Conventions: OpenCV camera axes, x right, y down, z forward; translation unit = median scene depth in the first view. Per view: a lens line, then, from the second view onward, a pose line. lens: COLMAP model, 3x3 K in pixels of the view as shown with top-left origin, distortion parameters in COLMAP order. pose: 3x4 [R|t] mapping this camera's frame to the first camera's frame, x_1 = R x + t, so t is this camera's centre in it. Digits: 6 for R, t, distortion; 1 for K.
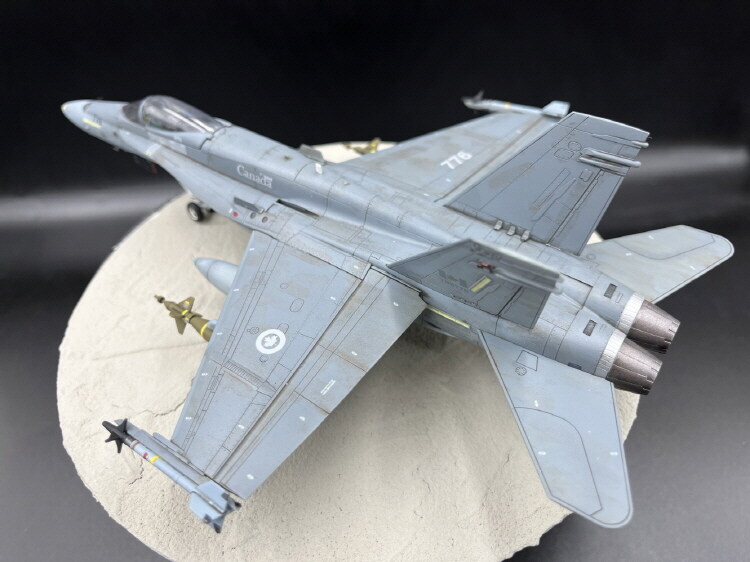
lens RADIAL K [[597.2, 0, 369.7], [0, 597.2, 281.1], [0, 0, 1]] dist [0.004180, 0.000155]
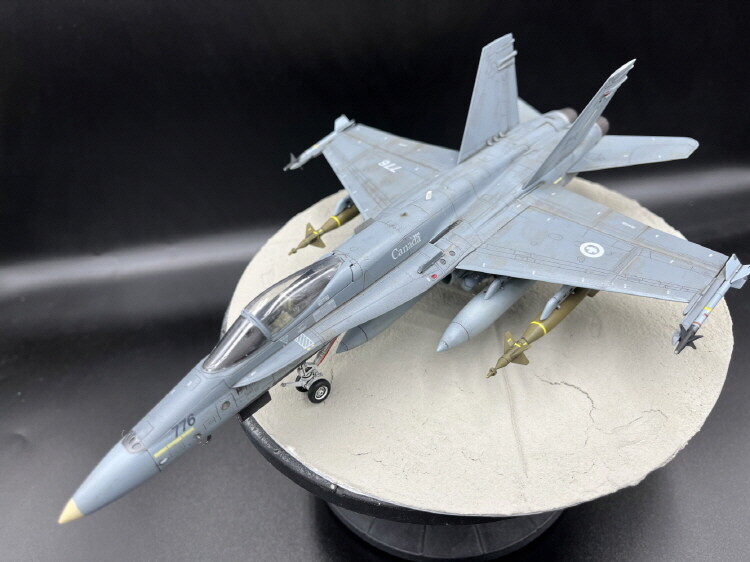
lens RADIAL K [[588.8, 0, 371.8], [0, 588.8, 281.7], [0, 0, 1]] dist [-0.002191, 0.002178]
pose [[0.175447, -0.618903, 0.765622, -1.098560], [0.775862, 0.565638, 0.279449, -0.506940], [-0.606017, 0.544989, 0.579423, 0.512771]]
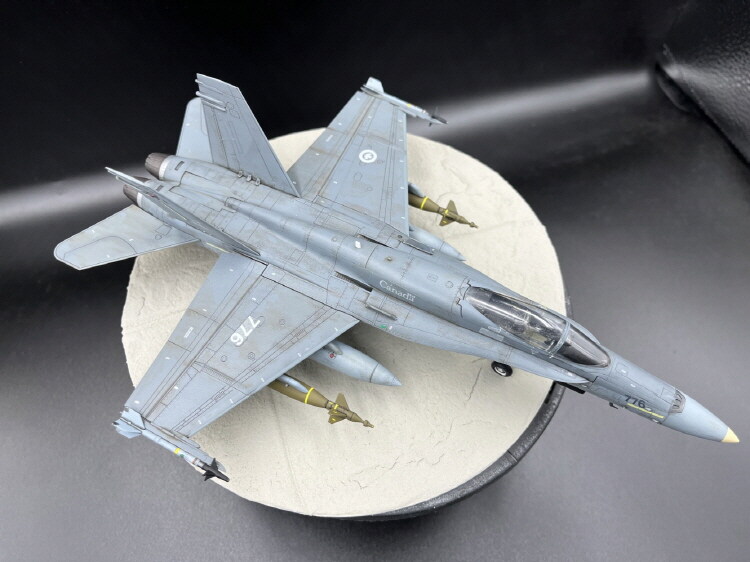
lens RADIAL K [[597.2, 0, 369.7], [0, 597.2, 281.1], [0, 0, 1]] dist [0.004180, 0.000155]
pose [[-0.988601, 0.149751, -0.015606, -0.079756], [-0.055344, -0.265040, 0.962648, -1.398437], [0.140021, 0.952538, 0.270307, 0.766512]]
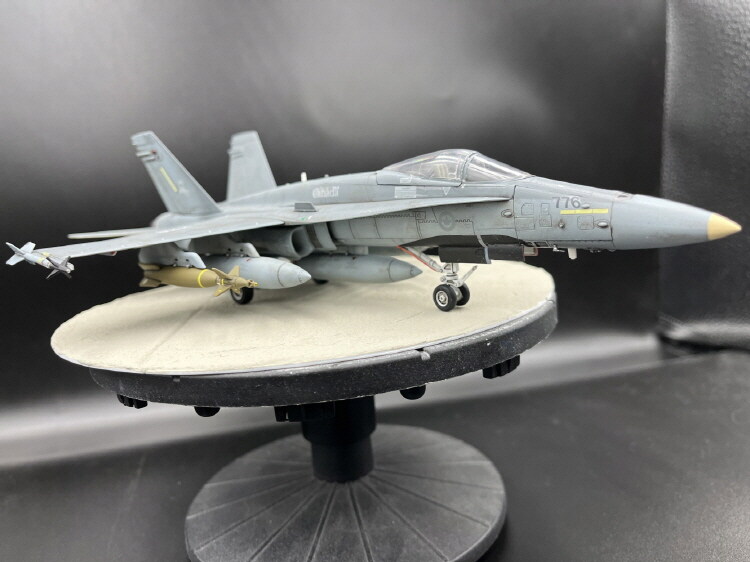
lens RADIAL K [[597.4, 0, 375.0], [0, 597.4, 281.0], [0, 0, 1]] dist [-0.001194, -0.004215]
pose [[-0.979772, 0.119625, 0.160426, -0.416204], [0.199973, 0.554877, 0.807541, -1.077673], [0.007585, 0.823287, -0.567575, 1.939419]]
